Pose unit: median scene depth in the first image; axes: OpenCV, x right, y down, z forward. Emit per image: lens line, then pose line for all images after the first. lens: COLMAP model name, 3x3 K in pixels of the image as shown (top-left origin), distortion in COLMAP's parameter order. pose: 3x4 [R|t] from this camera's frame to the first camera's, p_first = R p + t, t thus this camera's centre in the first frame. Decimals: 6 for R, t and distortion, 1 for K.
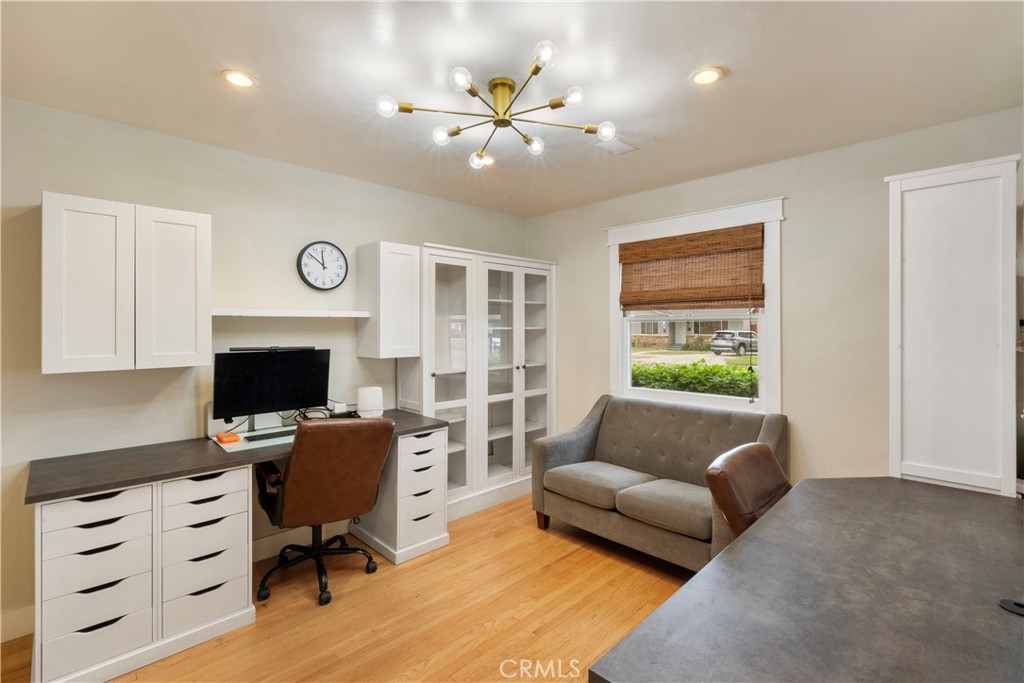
lens RADIAL K [[465.3, 0, 513.8], [0, 465.3, 327.0], [0, 0, 1]] dist [-0.000541, 0.000056]
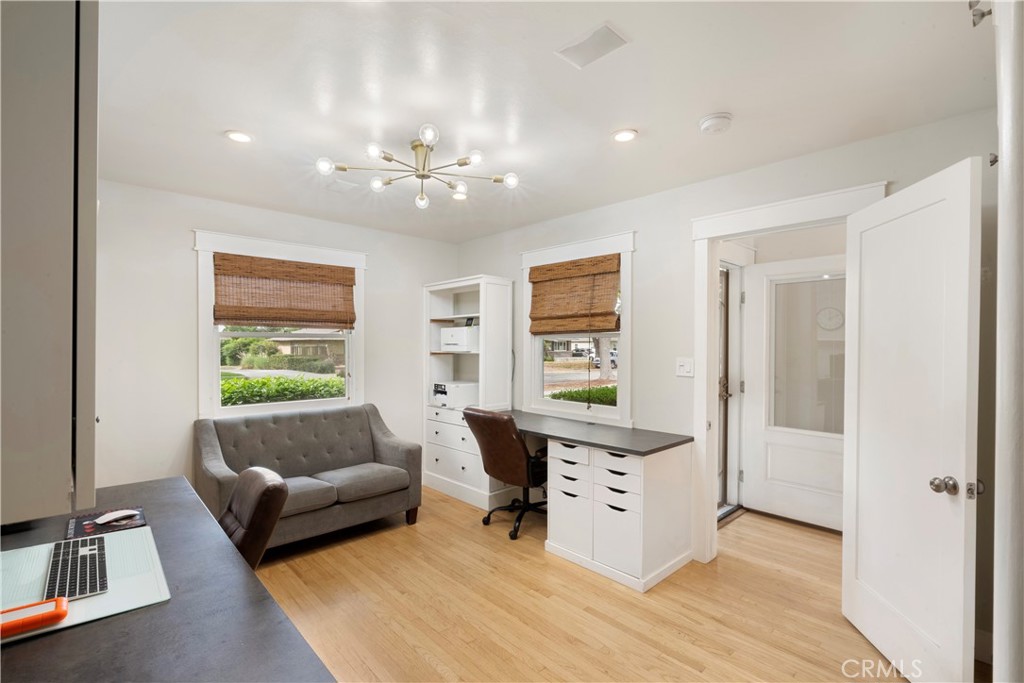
lens RADIAL K [[466.0, 0, 511.5], [0, 466.0, 346.3], [0, 0, 1]] dist [-0.003761, 0.000341]
pose [[0.043483, -0.006042, 0.999036, -0.814402], [-0.007577, 0.999951, 0.006377, -0.003571], [-0.999025, -0.007847, 0.043435, 0.464129]]
